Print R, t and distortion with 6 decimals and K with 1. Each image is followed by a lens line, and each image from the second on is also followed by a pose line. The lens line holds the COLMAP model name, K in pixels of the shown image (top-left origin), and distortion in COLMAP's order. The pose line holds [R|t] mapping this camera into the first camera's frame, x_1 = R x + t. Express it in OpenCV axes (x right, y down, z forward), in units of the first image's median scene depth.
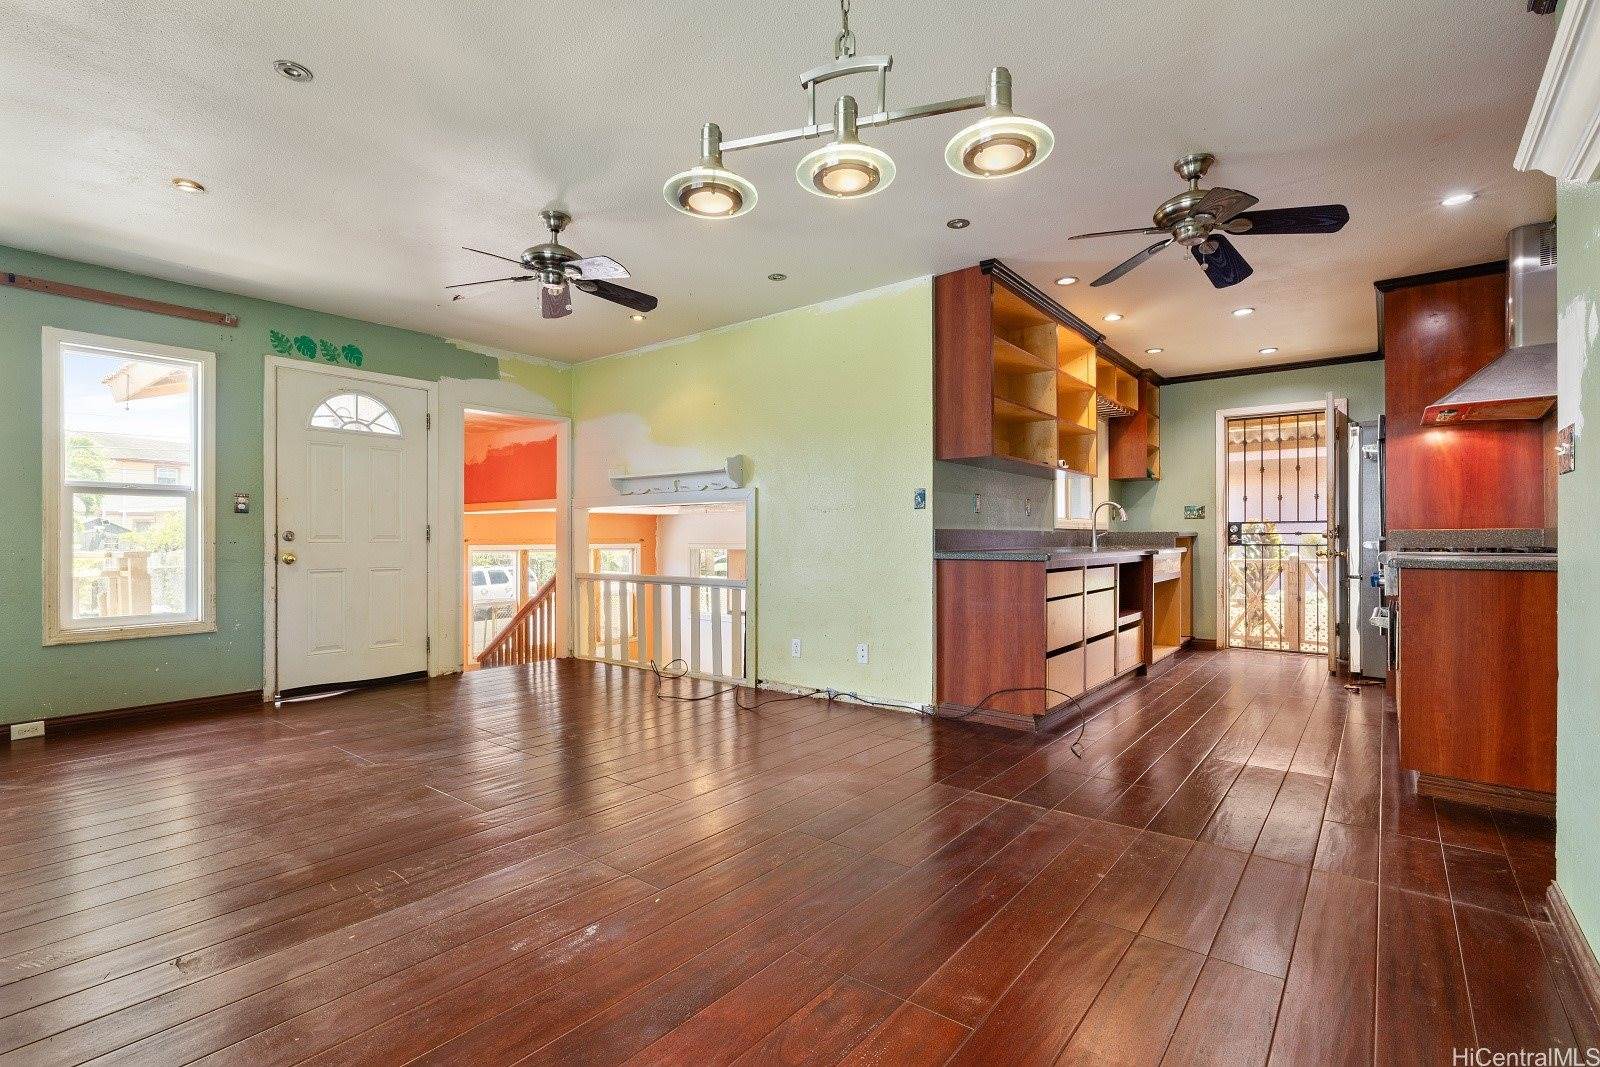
lens RADIAL K [[737.2, 0, 797.1], [0, 737.2, 539.0], [0, 0, 1]] dist [0.002710, 0.000233]
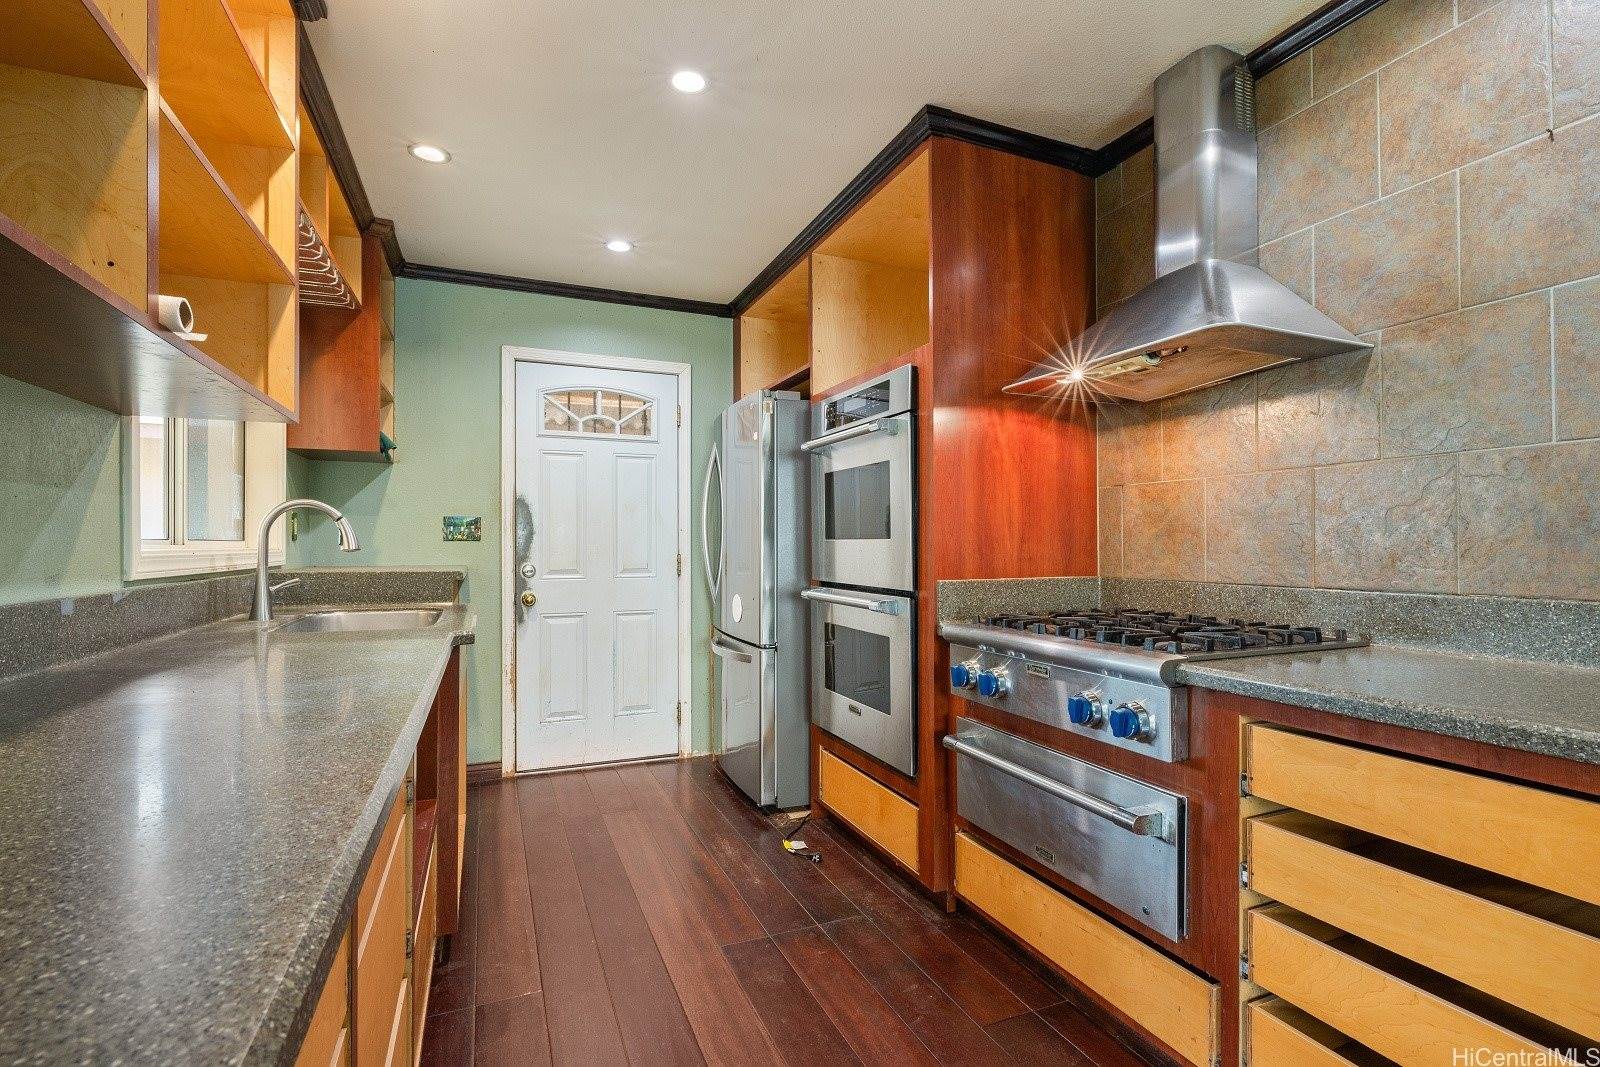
lens RADIAL K [[737.2, 0, 796.4], [0, 737.2, 545.1], [0, 0, 1]] dist [0.002710, 0.000233]
pose [[0.477084, 0.004469, 0.878846, 0.199360], [-0.001585, 0.999990, -0.004224, -0.024255], [-0.878856, 0.000622, 0.477086, 0.572808]]
